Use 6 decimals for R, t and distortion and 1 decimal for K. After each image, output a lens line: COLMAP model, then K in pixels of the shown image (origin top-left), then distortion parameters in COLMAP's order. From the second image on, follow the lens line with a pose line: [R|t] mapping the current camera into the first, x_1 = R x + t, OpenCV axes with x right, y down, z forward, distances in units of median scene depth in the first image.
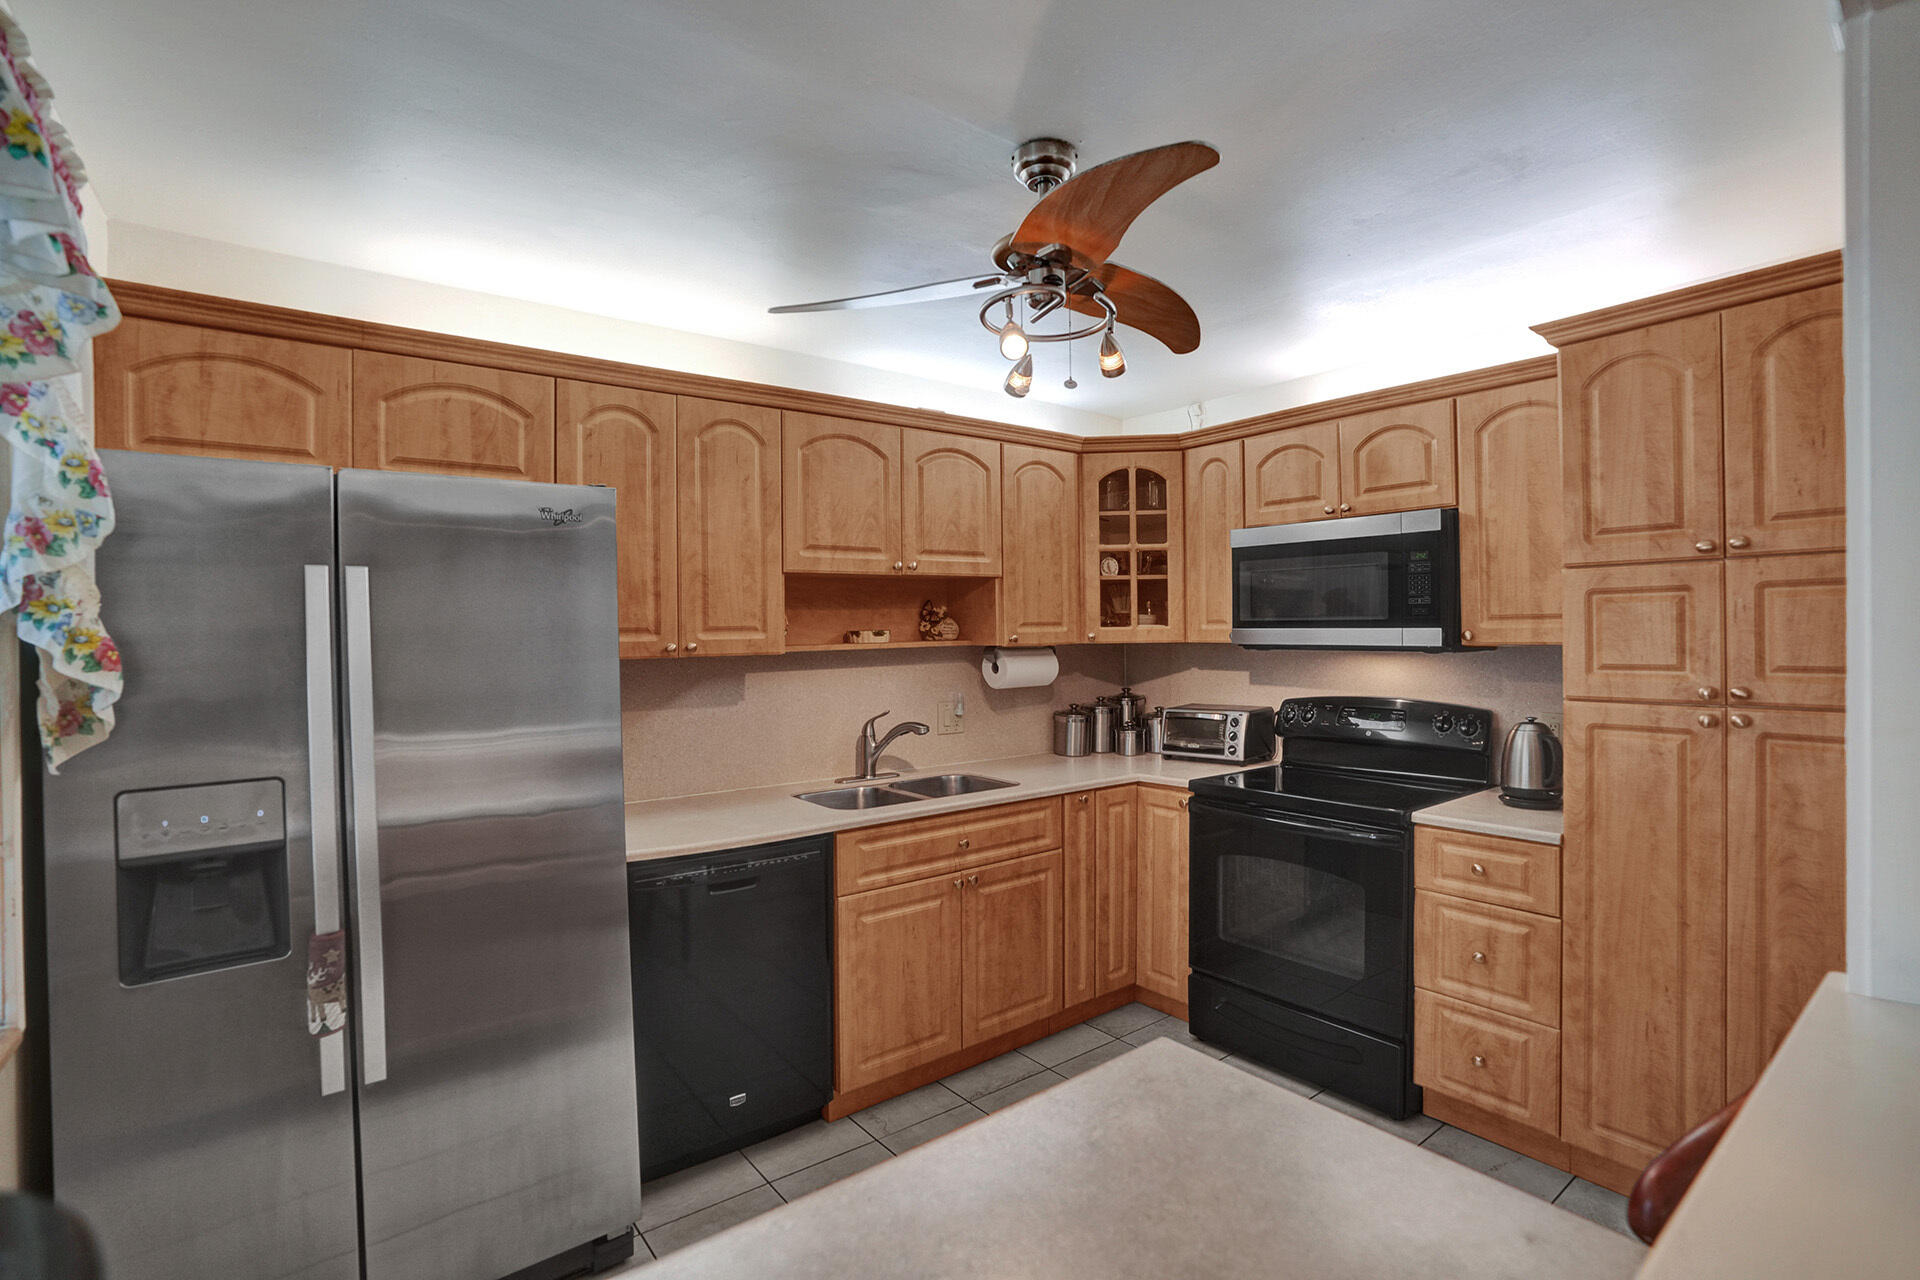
lens RADIAL K [[897.3, 0, 971.9], [0, 897.3, 638.3], [0, 0, 1]] dist [-0.081821, 0.038773]
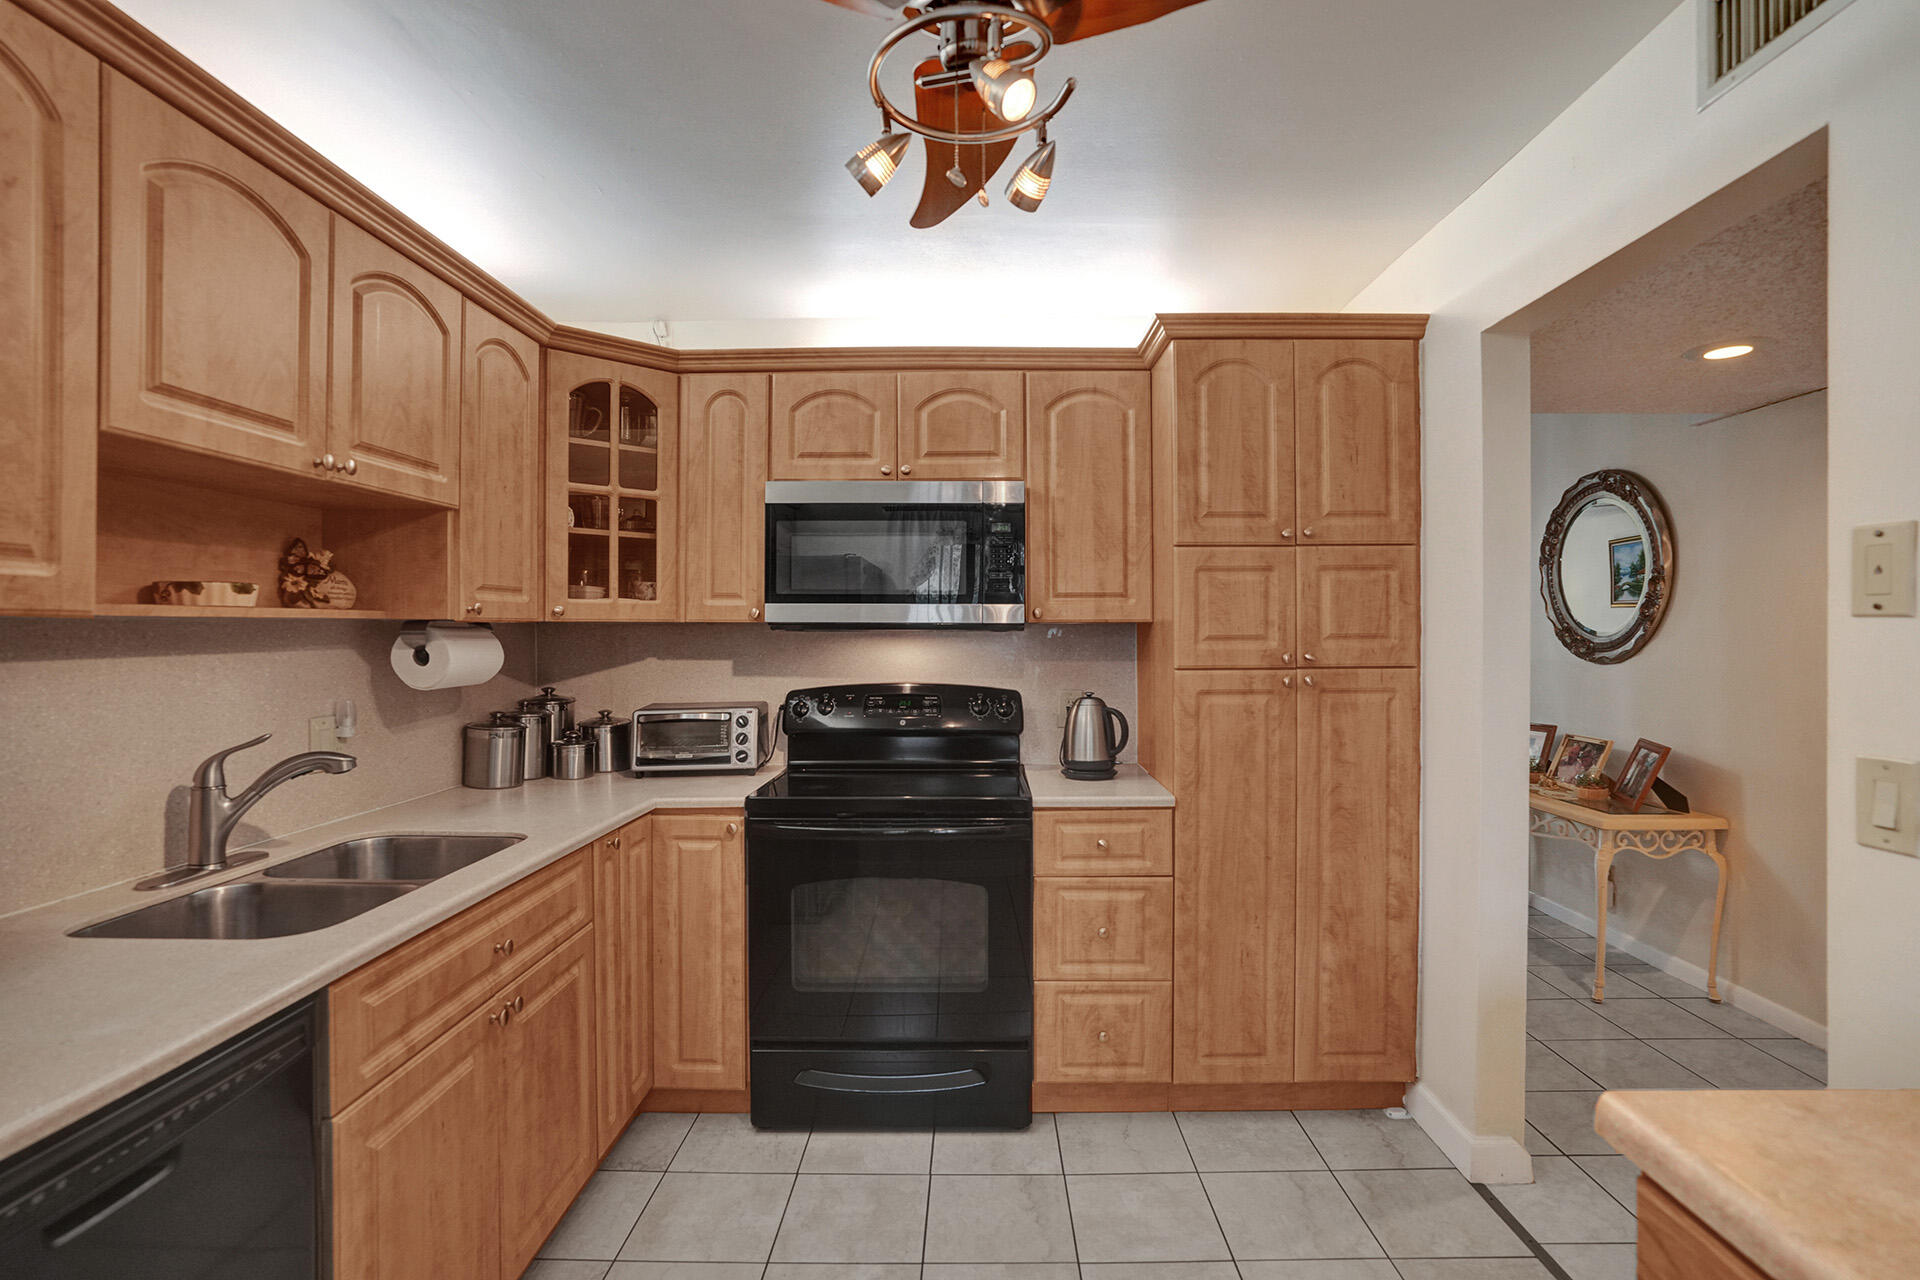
lens RADIAL K [[929.5, 0, 960.0], [0, 929.5, 640.0], [0, 0, 1]] dist [-0.070496, 0.032105]
pose [[0.624341, 0.005830, 0.781130, -0.289534], [0.001875, 0.999958, -0.008962, 0.034529], [-0.781150, 0.007060, 0.624304, 0.392108]]
